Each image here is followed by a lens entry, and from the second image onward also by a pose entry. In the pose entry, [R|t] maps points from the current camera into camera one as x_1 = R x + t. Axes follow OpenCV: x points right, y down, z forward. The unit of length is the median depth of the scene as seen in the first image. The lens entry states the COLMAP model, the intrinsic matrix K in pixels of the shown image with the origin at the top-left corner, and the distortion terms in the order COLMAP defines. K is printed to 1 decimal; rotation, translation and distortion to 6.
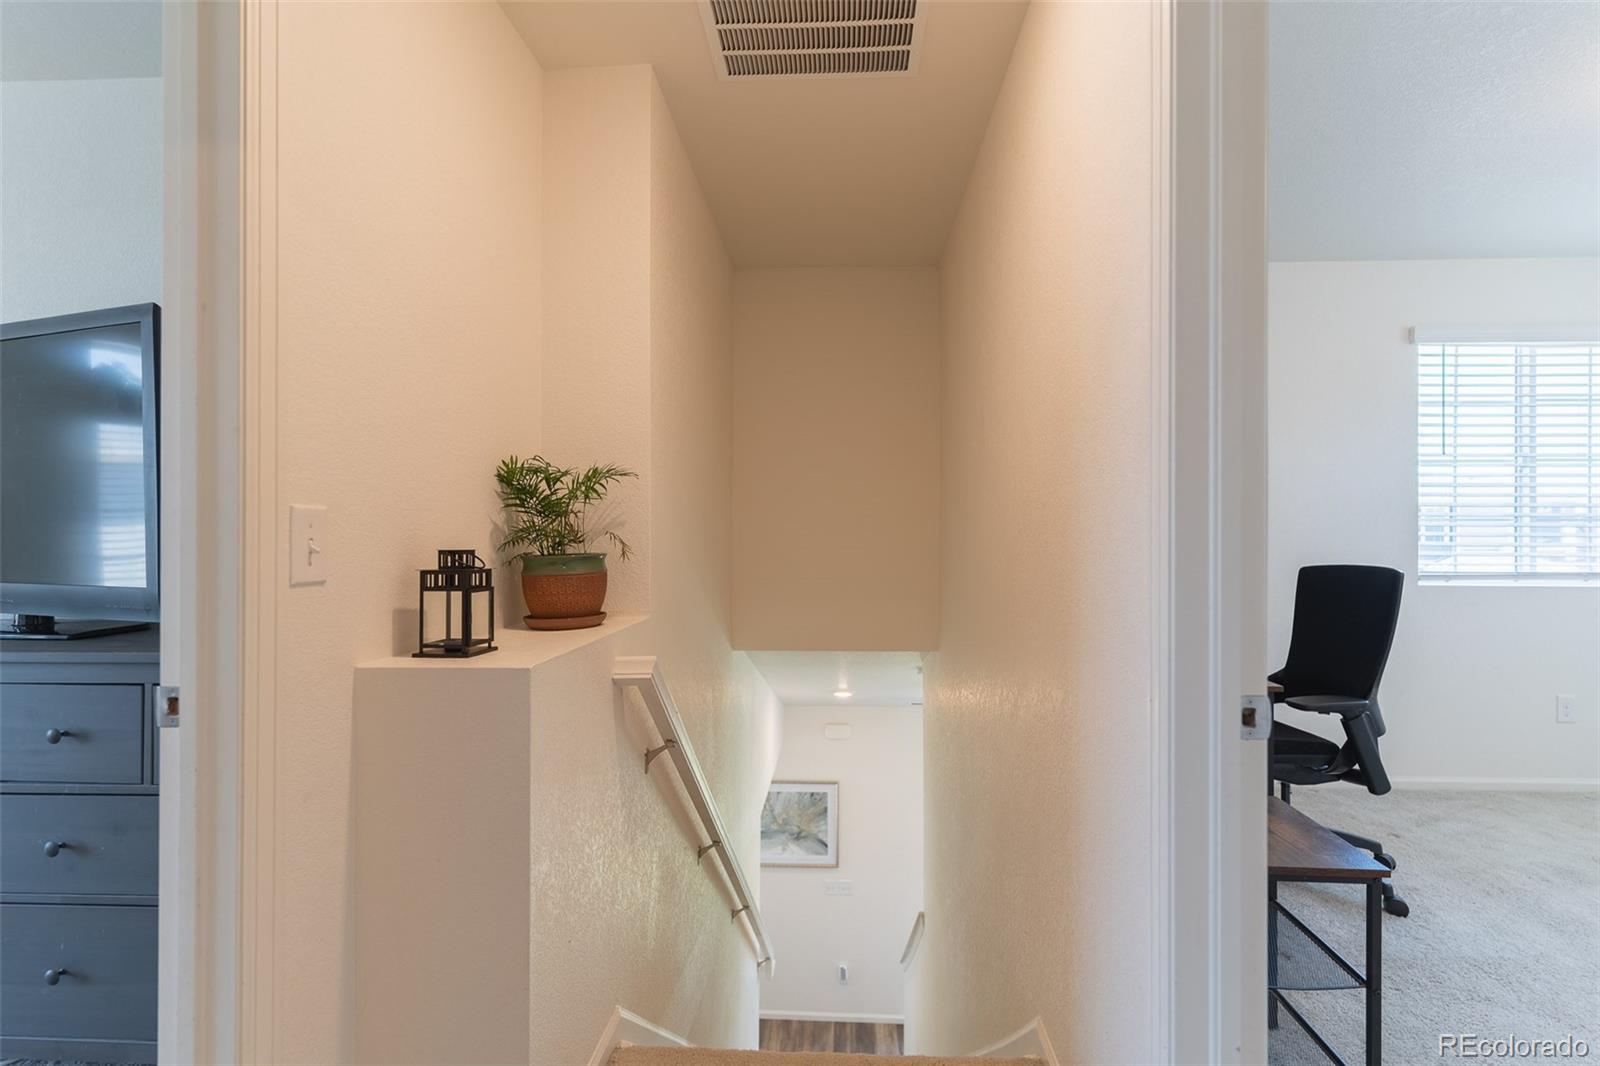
lens RADIAL K [[780.4, 0, 798.1], [0, 780.4, 527.4], [0, 0, 1]] dist [0.002133, -0.000582]
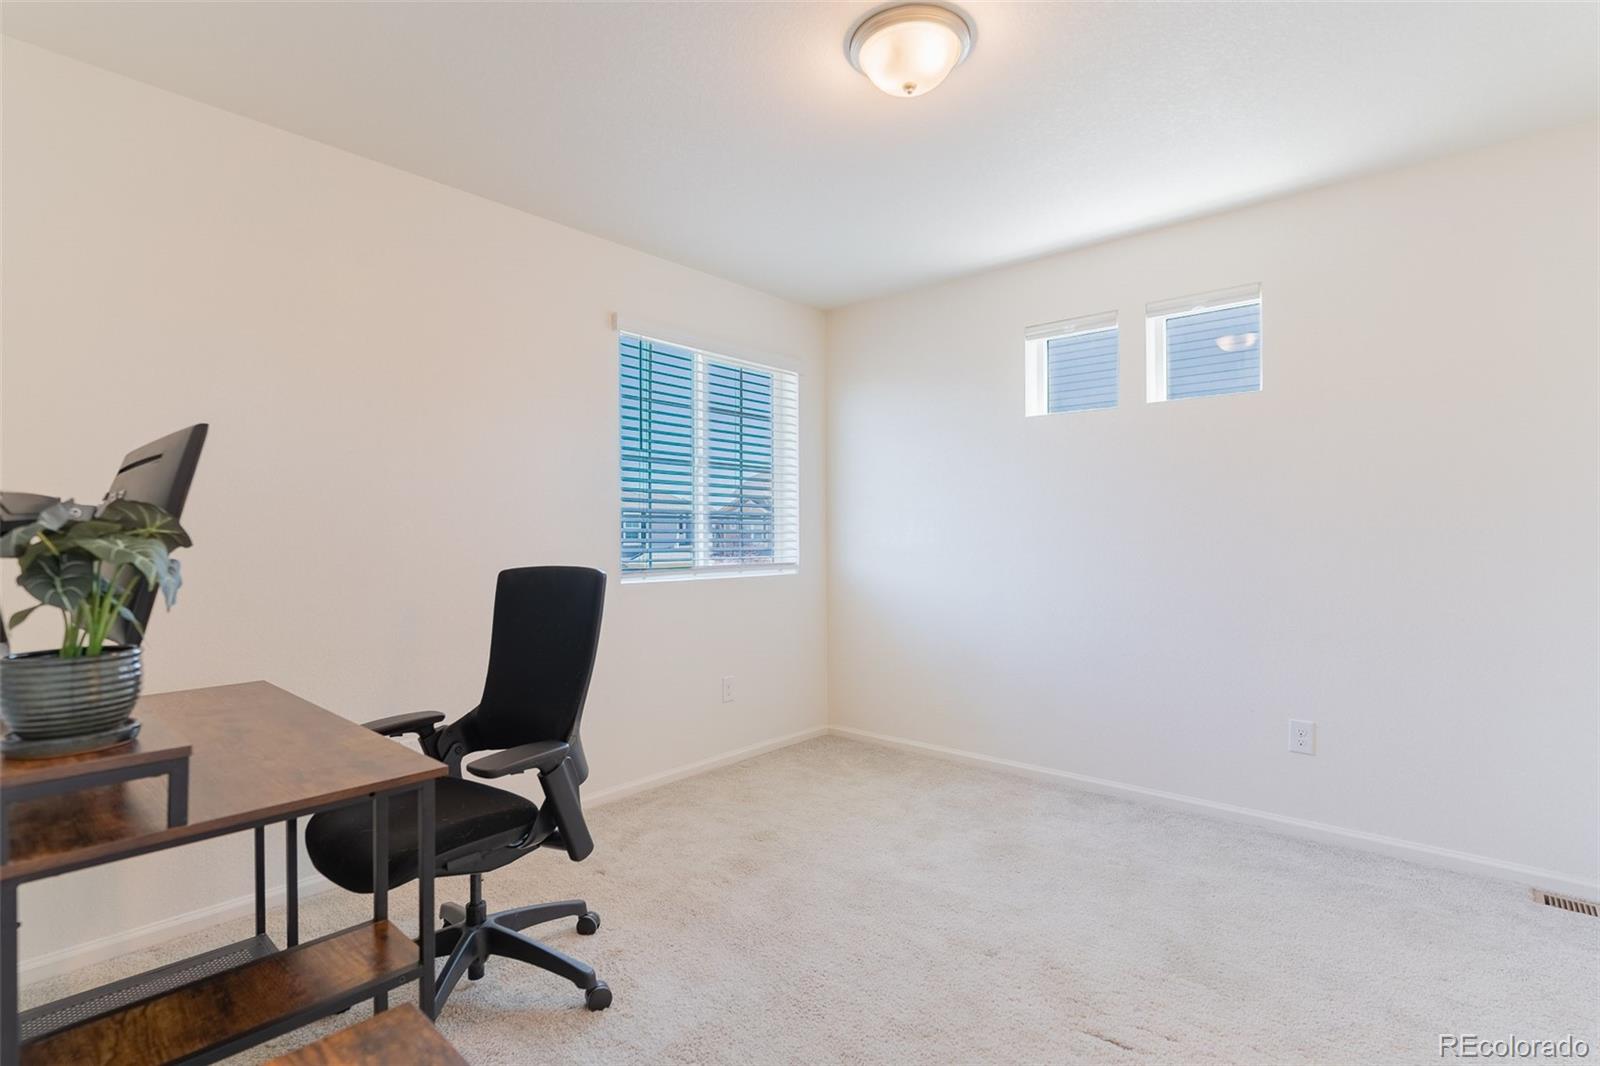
lens RADIAL K [[780.4, 0, 798.7], [0, 780.4, 530.4], [0, 0, 1]] dist [0.002133, -0.000582]
pose [[0.626027, -0.003774, 0.779792, 0.261892], [0.004437, 0.999989, 0.001278, 0.011234], [-0.779789, 0.002660, 0.626037, 0.326988]]
